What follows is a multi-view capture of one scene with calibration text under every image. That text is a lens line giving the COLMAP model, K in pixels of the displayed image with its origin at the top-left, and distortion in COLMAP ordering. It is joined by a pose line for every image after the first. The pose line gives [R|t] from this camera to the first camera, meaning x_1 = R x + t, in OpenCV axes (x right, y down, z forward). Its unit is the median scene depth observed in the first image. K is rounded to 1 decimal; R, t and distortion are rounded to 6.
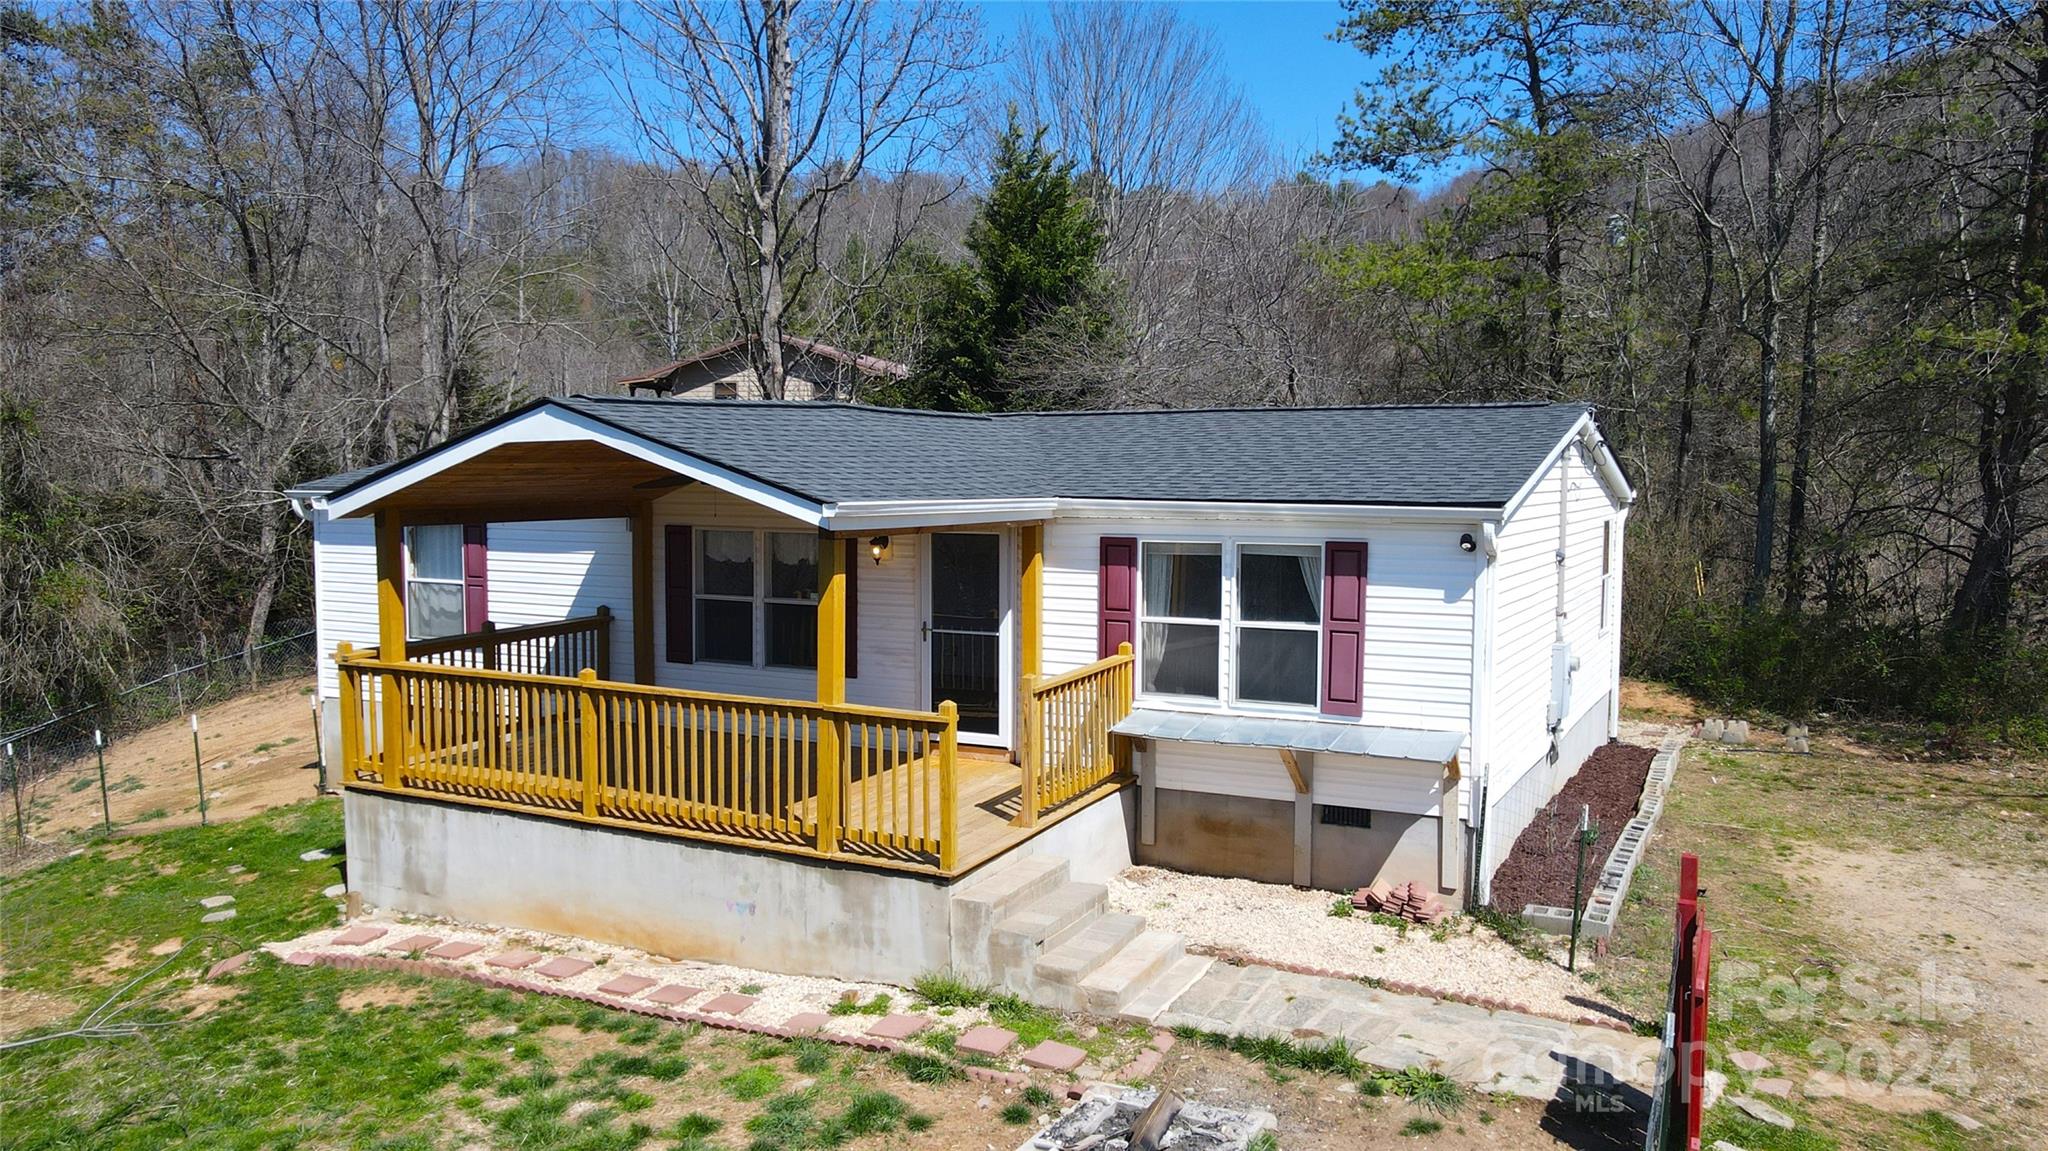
lens RADIAL K [[1507.2, 0, 1021.1], [0, 1507.2, 579.8], [0, 0, 1]] dist [0.018979, 0.006802]
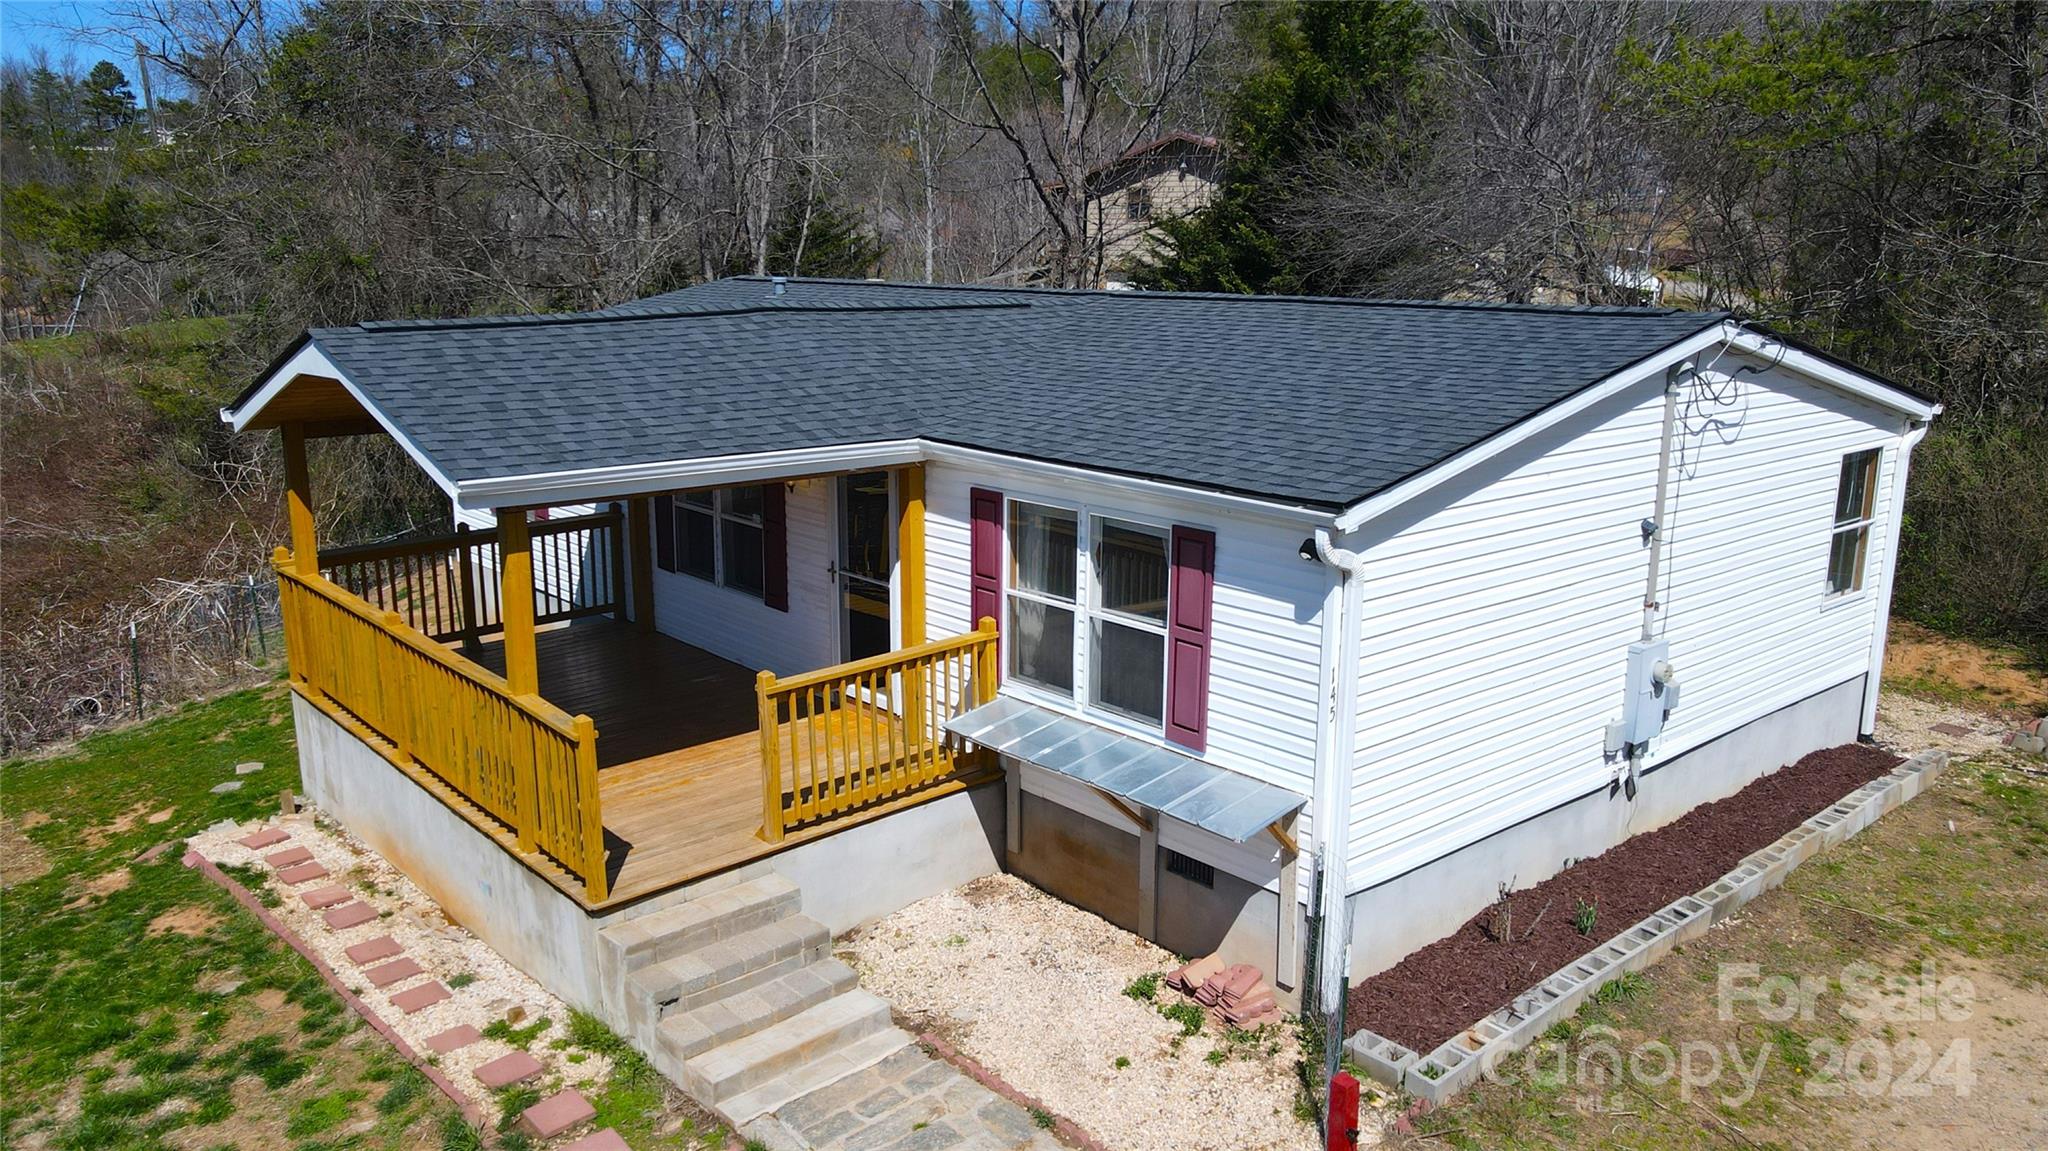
lens RADIAL K [[1507.2, 0, 1037.6], [0, 1507.2, 570.8], [0, 0, 1]] dist [0.018979, 0.006802]
pose [[0.932390, 0.078232, -0.352885, 0.408848], [-0.028574, 0.989195, 0.143797, -0.110279], [0.360322, -0.123992, 0.924551, 0.255315]]
